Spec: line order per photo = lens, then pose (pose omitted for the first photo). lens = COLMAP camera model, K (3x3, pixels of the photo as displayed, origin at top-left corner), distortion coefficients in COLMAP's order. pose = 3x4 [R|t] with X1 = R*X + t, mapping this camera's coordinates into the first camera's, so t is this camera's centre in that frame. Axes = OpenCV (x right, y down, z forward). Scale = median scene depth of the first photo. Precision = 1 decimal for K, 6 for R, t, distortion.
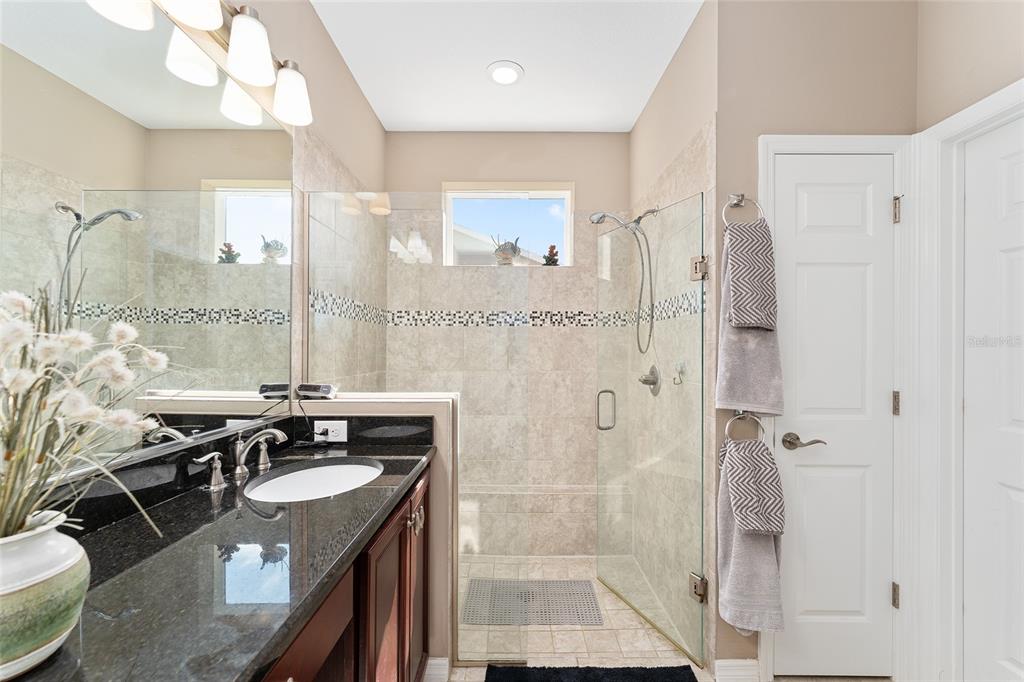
lens RADIAL K [[419.3, 0, 515.7], [0, 419.3, 364.2], [0, 0, 1]] dist [0.002021, 0.000214]
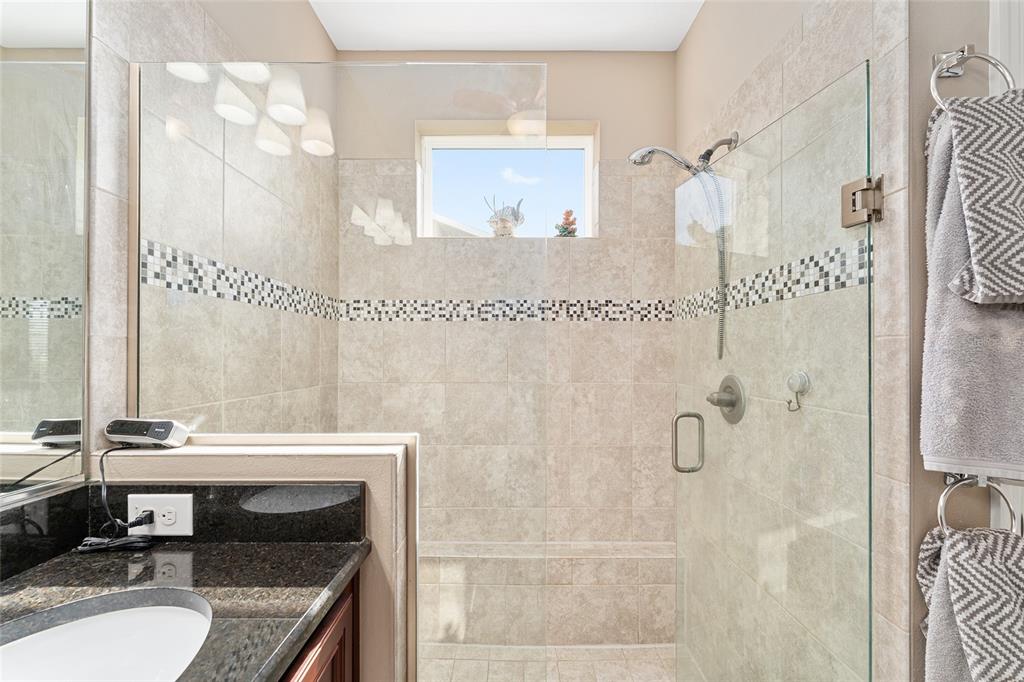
lens RADIAL K [[419.3, 0, 515.7], [0, 419.3, 364.2], [0, 0, 1]] dist [0.002021, 0.000214]
pose [[0.999992, -0.002632, 0.003060, -0.007101], [0.002664, 0.999941, -0.010507, -0.009404], [-0.003032, 0.010515, 0.999940, 0.290750]]
